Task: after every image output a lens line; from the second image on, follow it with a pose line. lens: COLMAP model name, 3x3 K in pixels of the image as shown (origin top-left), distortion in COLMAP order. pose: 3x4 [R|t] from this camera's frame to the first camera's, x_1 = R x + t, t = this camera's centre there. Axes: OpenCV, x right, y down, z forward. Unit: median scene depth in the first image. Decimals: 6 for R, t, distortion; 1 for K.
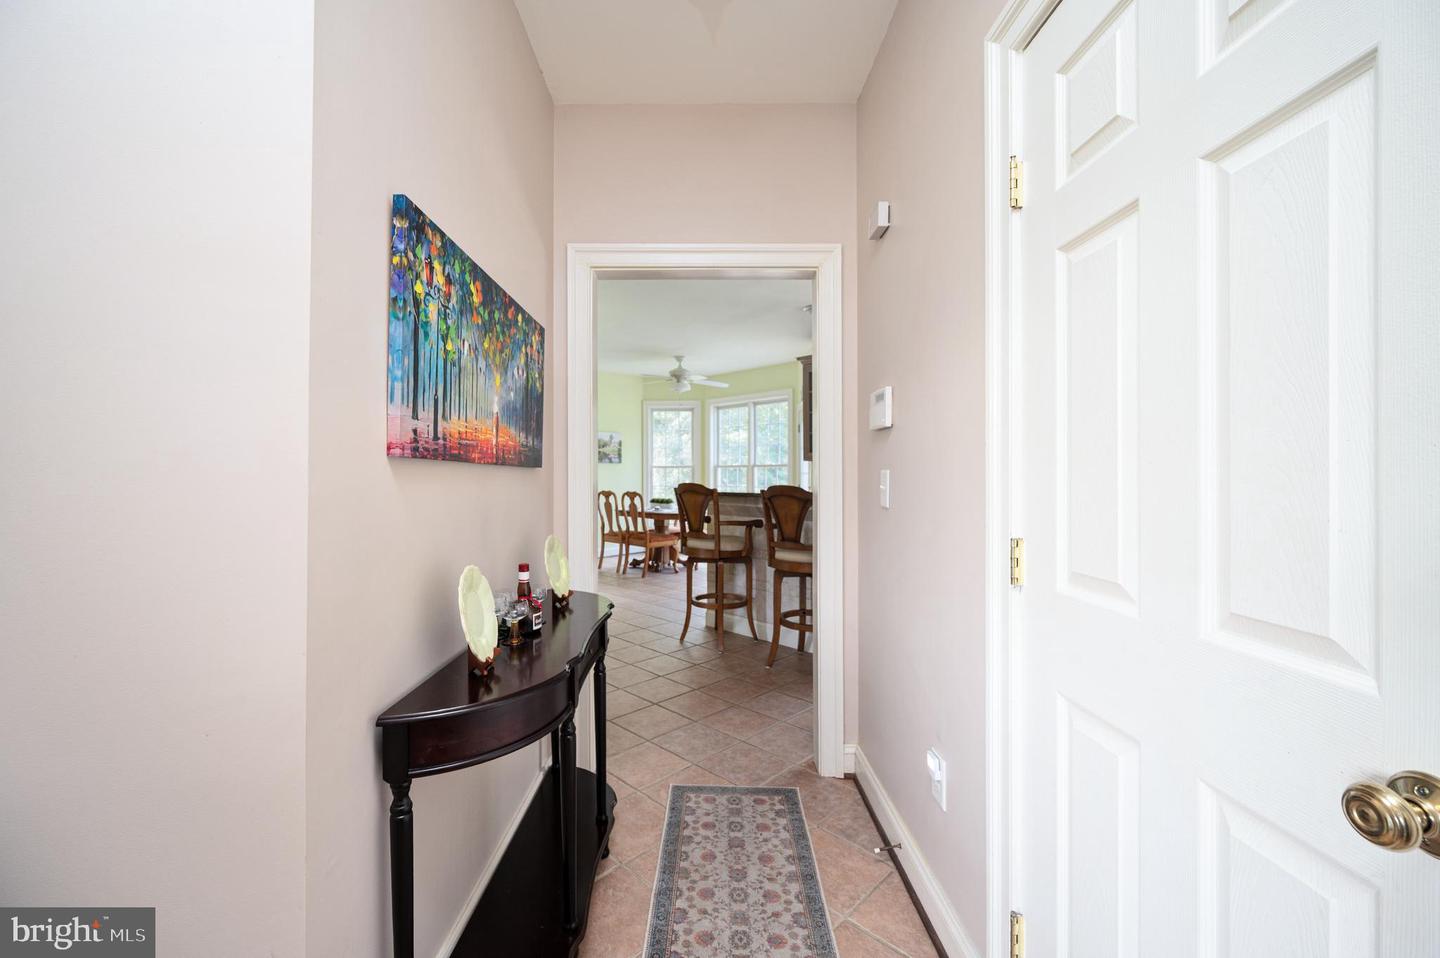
lens RADIAL K [[572.9, 0, 721.1], [0, 572.9, 471.4], [0, 0, 1]] dist [-0.001033, 0.000543]
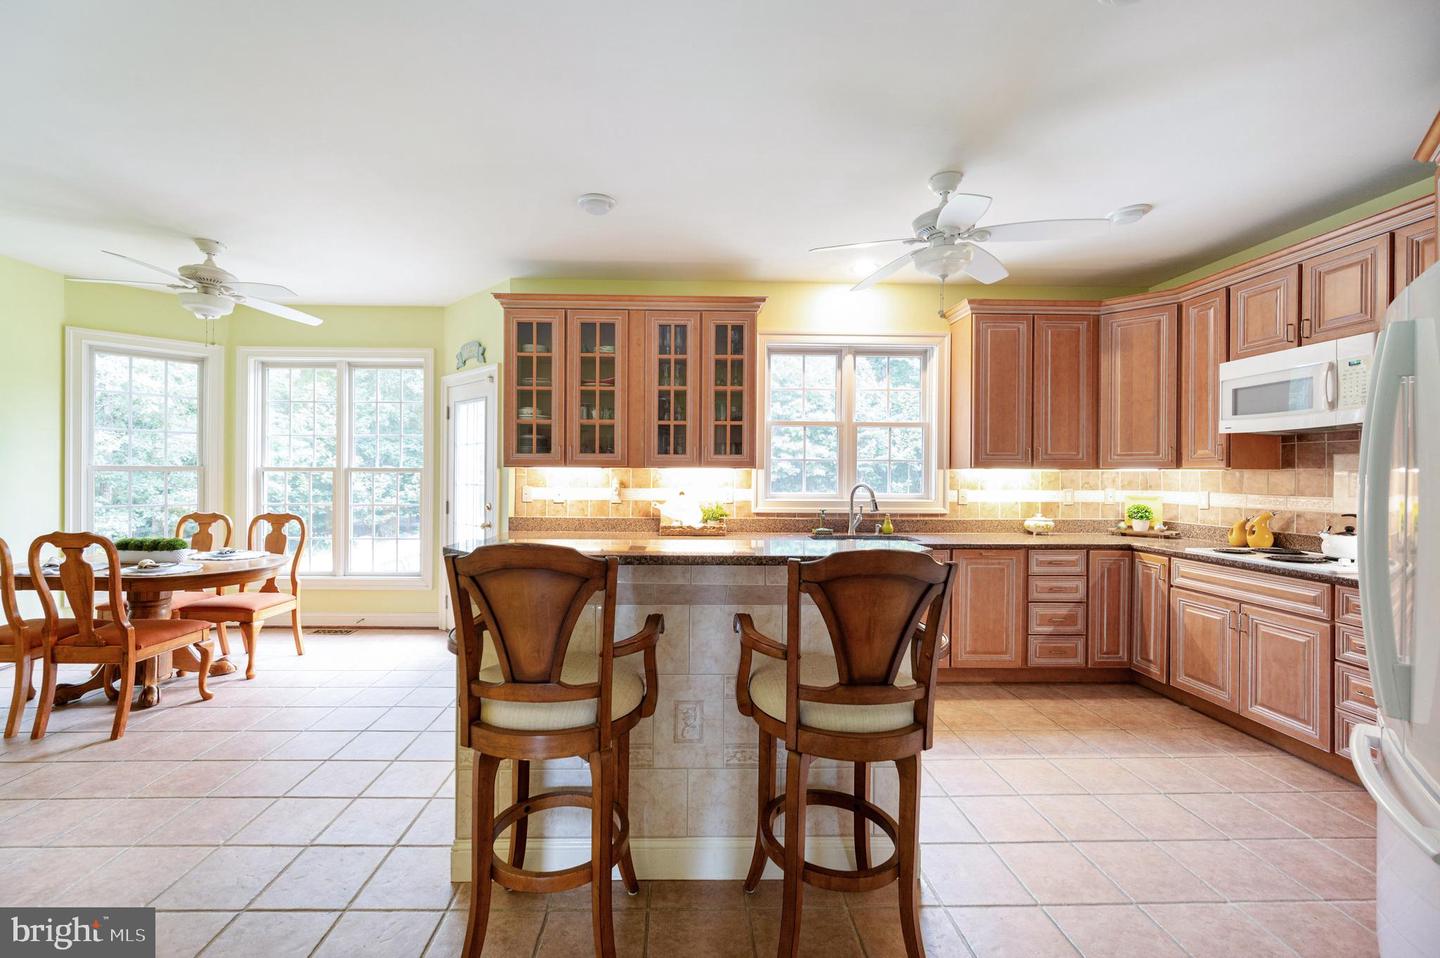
lens RADIAL K [[572.9, 0, 713.9], [0, 572.9, 476.1], [0, 0, 1]] dist [-0.001033, 0.000543]
pose [[0.712389, 0.007701, 0.701742, -0.106482], [-0.011611, 0.999932, 0.000813, -0.008611], [-0.701688, -0.008727, 0.712431, 0.356271]]
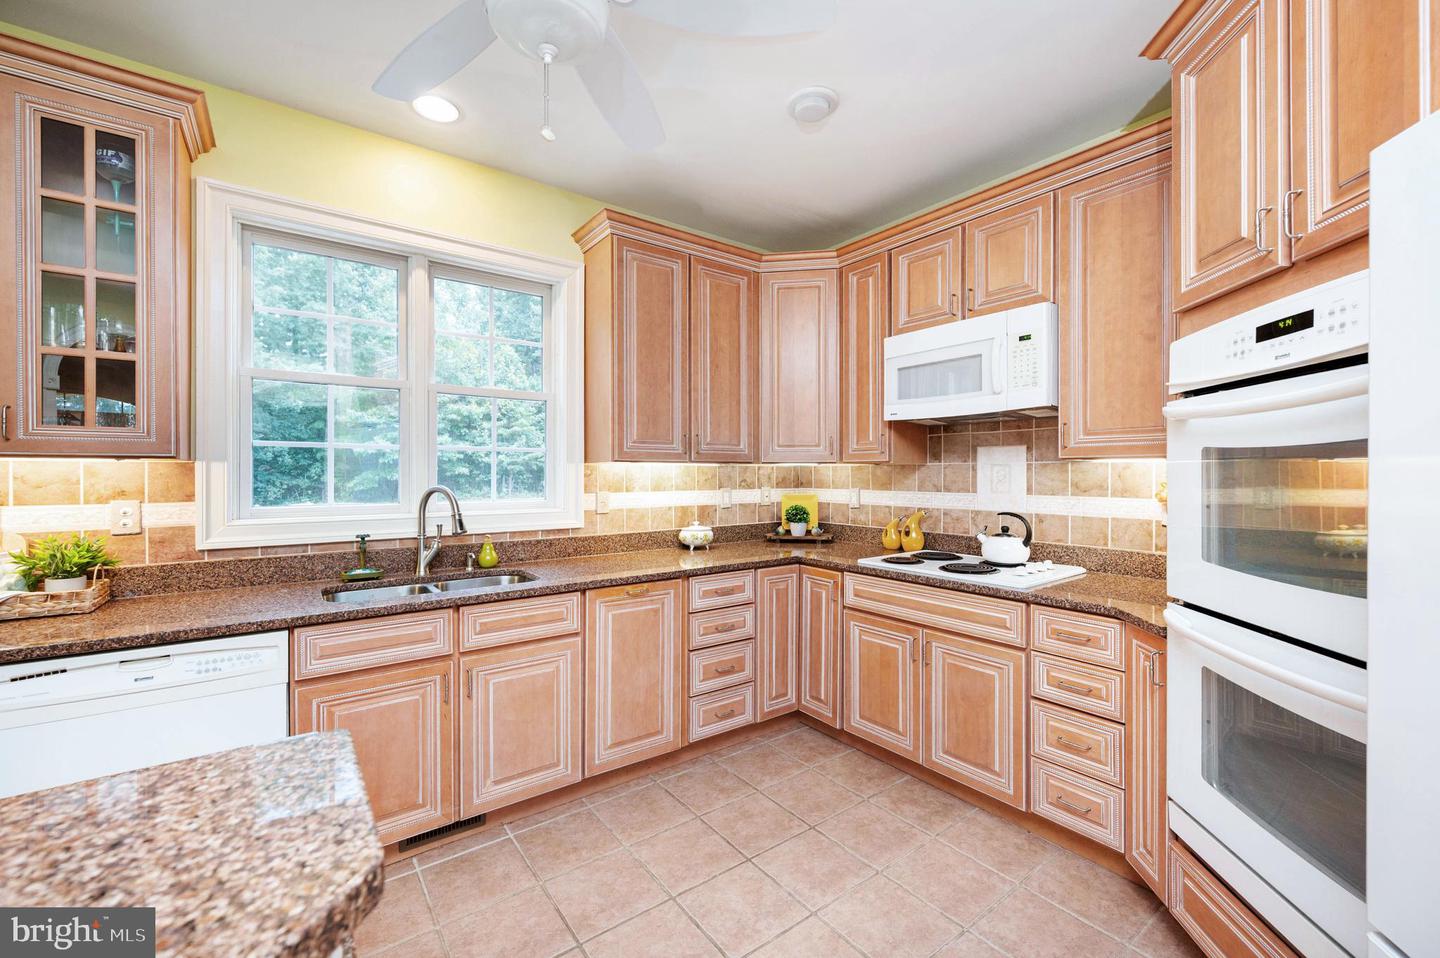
lens RADIAL K [[572.9, 0, 719.8], [0, 572.9, 476.0], [0, 0, 1]] dist [-0.001033, 0.000543]
pose [[0.196202, 0.002158, 0.980561, 0.106240], [-0.003220, 0.999994, -0.001557, -0.008475], [-0.980558, -0.002852, 0.196208, 0.434336]]
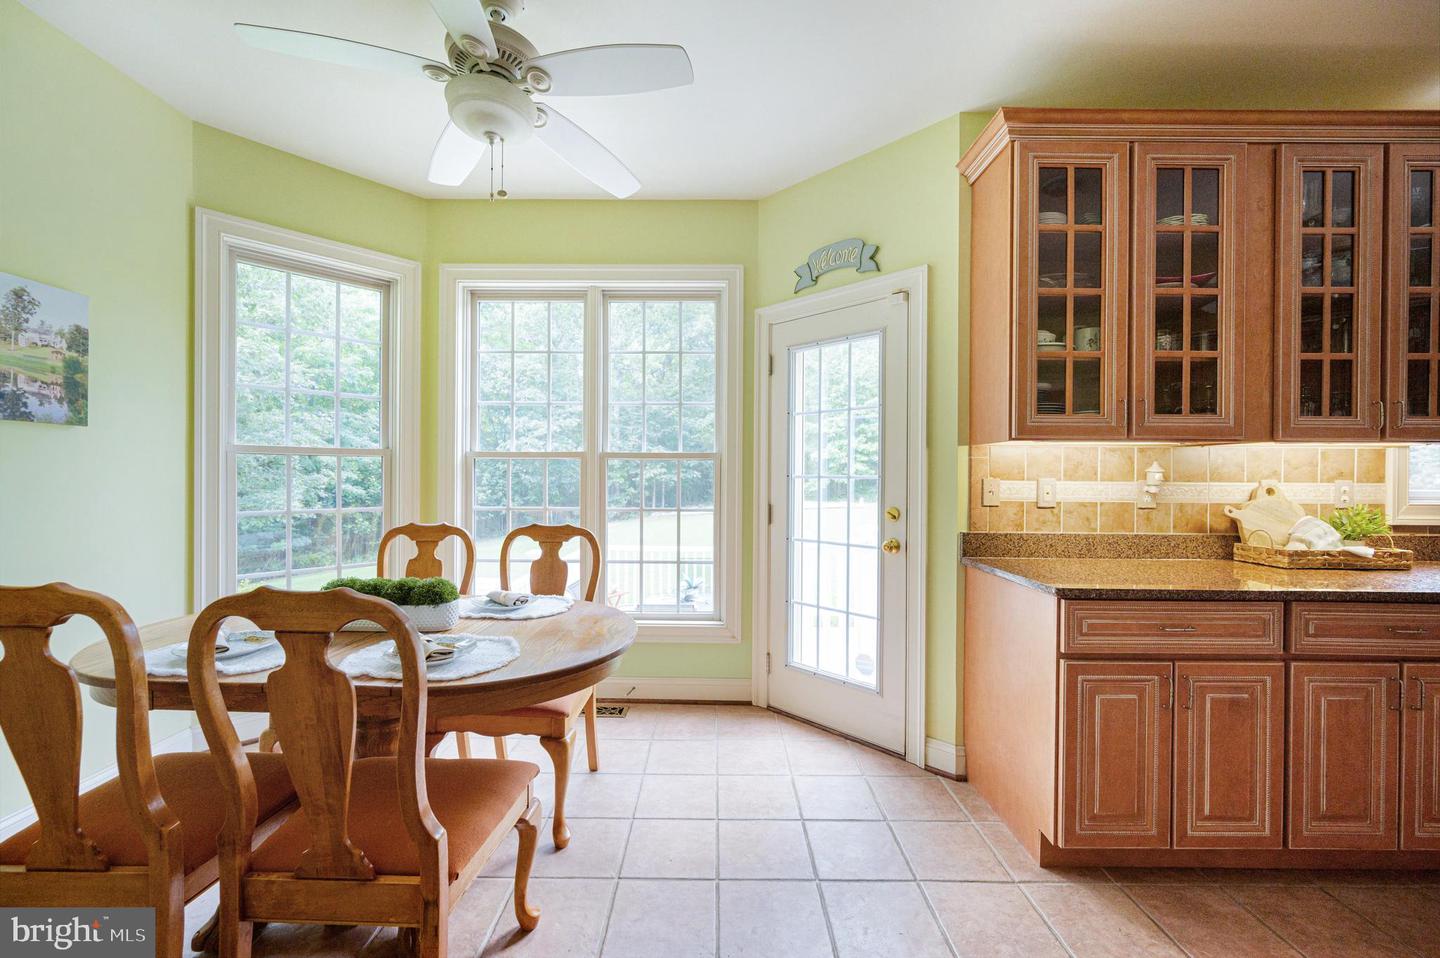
lens RADIAL K [[572.9, 0, 742.6], [0, 572.9, 484.8], [0, 0, 1]] dist [-0.001033, 0.000543]
pose [[0.729624, 0.000654, 0.683848, -0.164372], [-0.010408, 0.999894, 0.010148, 0.006436], [-0.683769, -0.014522, 0.729554, 0.764022]]
